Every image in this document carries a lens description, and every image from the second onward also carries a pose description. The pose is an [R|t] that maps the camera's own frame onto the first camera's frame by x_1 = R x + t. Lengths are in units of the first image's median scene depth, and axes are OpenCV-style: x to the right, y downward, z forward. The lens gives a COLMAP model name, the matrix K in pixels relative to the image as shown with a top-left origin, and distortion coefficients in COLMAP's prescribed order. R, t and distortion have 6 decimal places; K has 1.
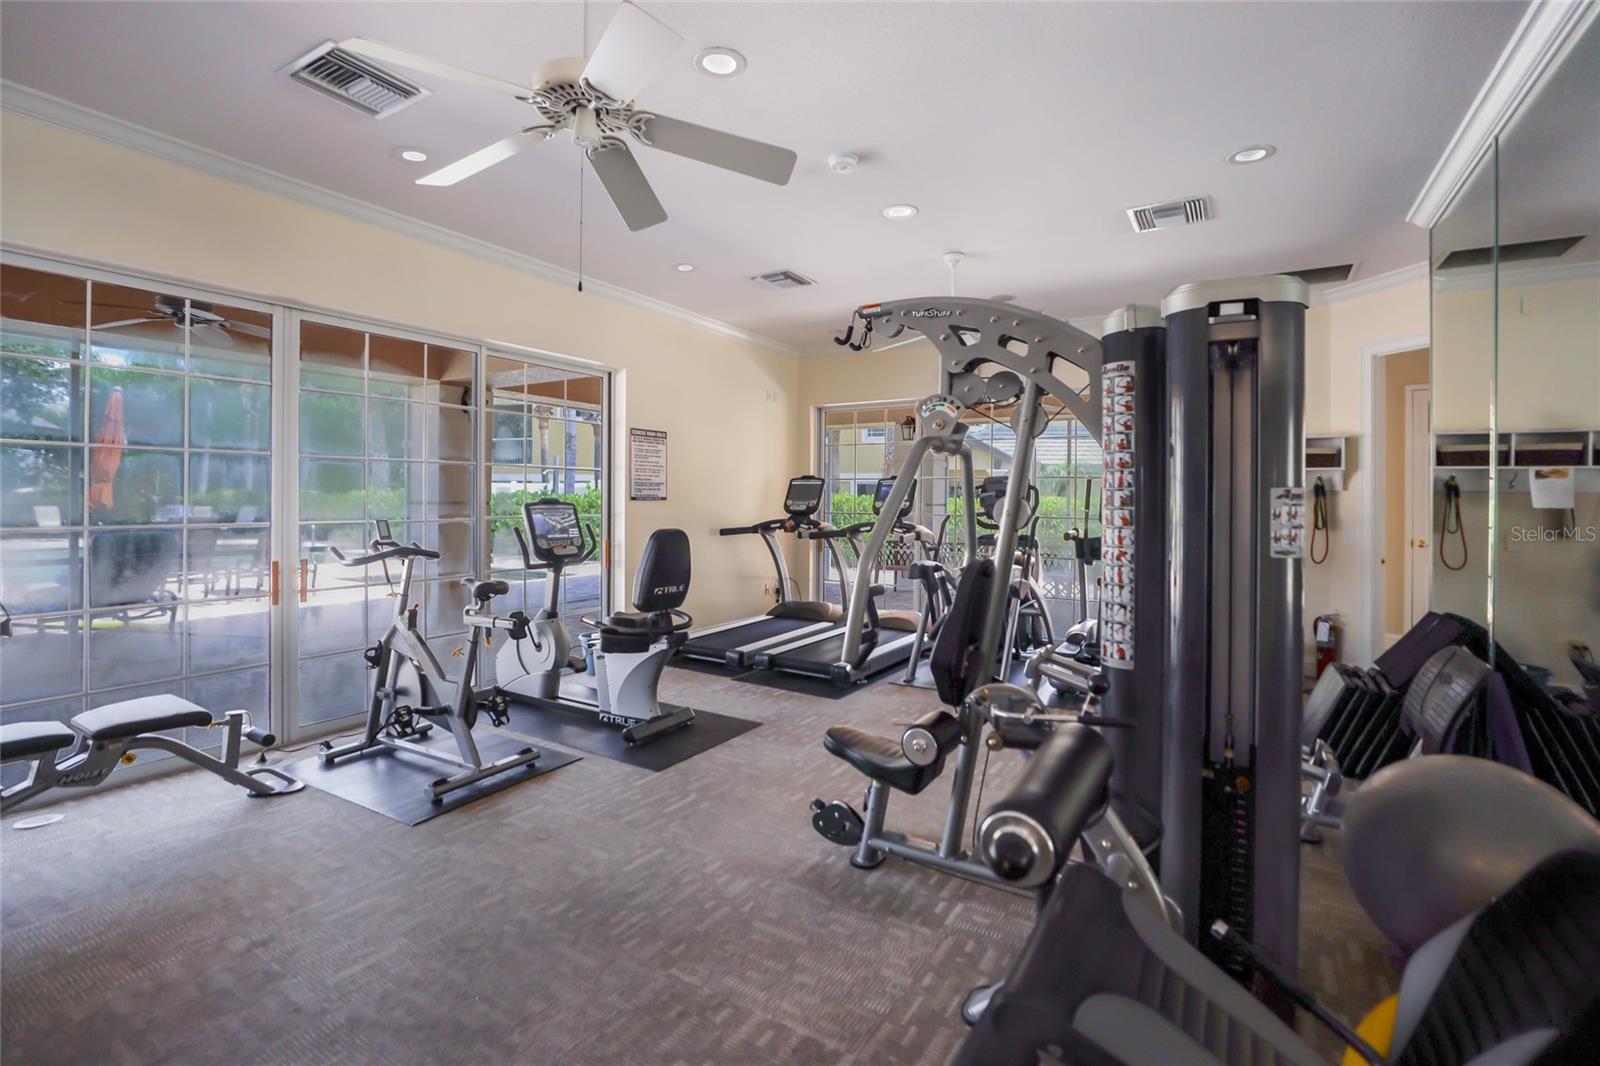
lens RADIAL K [[728.9, 0, 798.5], [0, 728.9, 497.5], [0, 0, 1]] dist [0.000723, 0.000071]
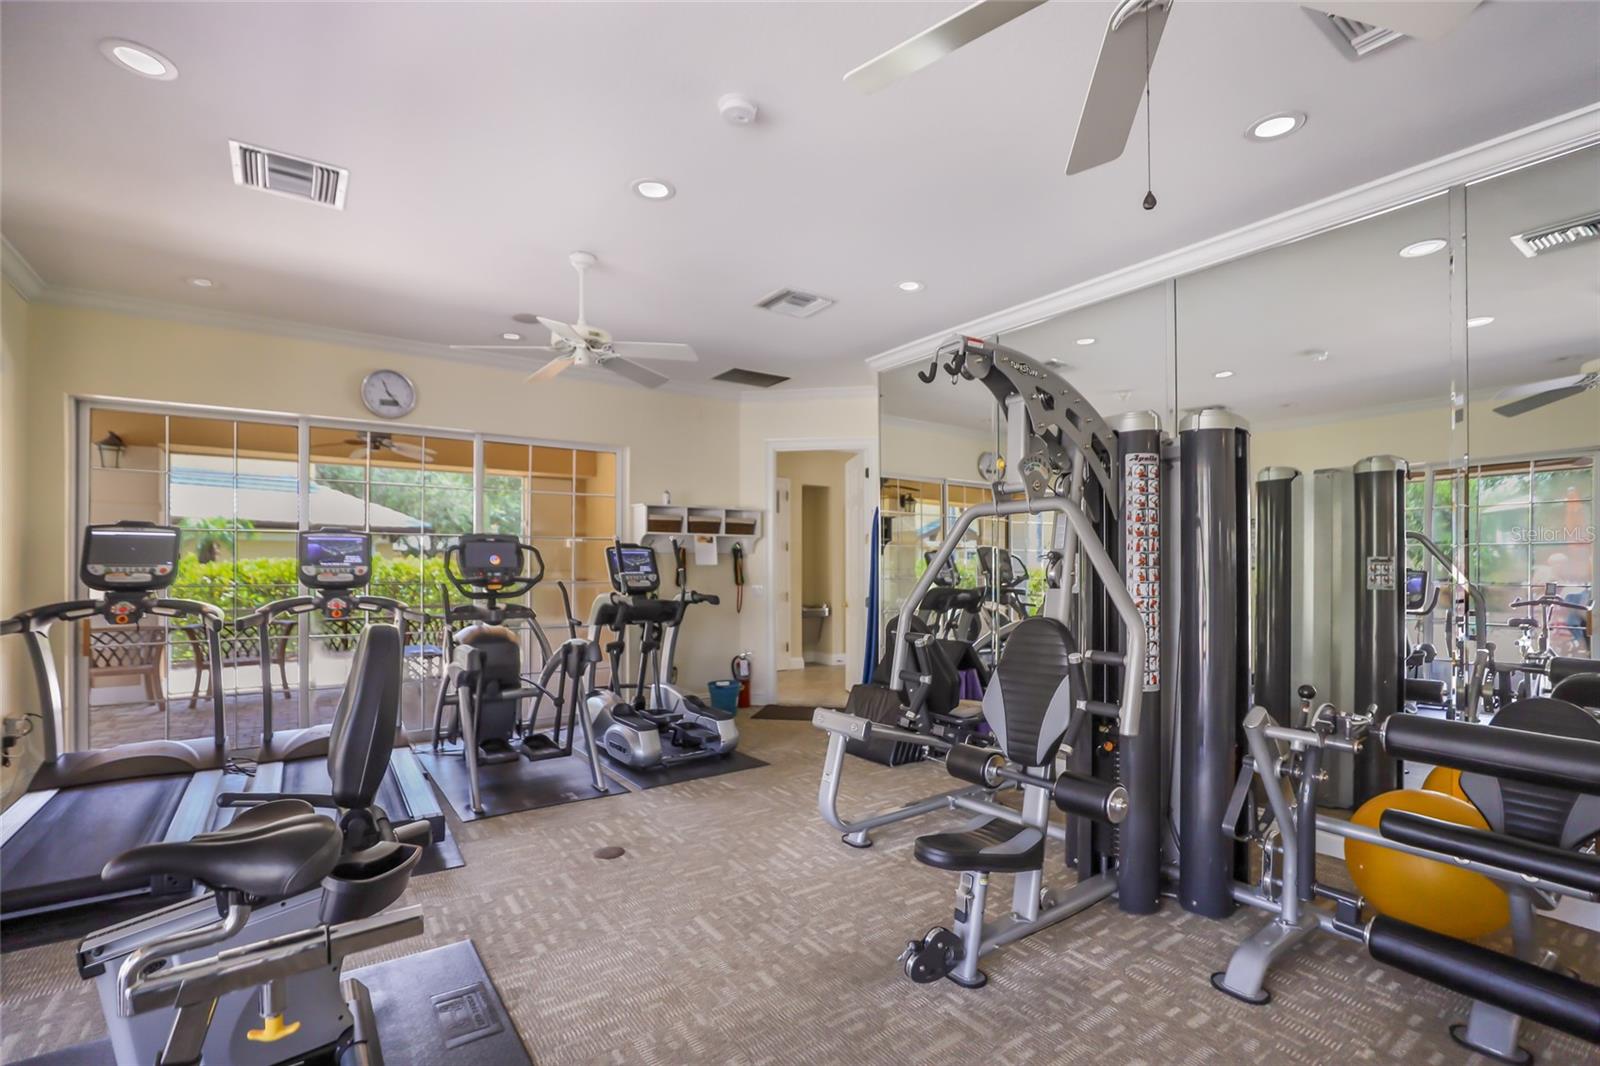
lens RADIAL K [[722.3, 0, 801.9], [0, 722.3, 561.8], [0, 0, 1]] dist [-0.010828, -0.000027]
pose [[0.397370, -0.005392, 0.917643, -0.775694], [0.000923, 0.999985, 0.005476, -0.002044], [-0.917658, -0.001329, 0.397369, 0.847127]]
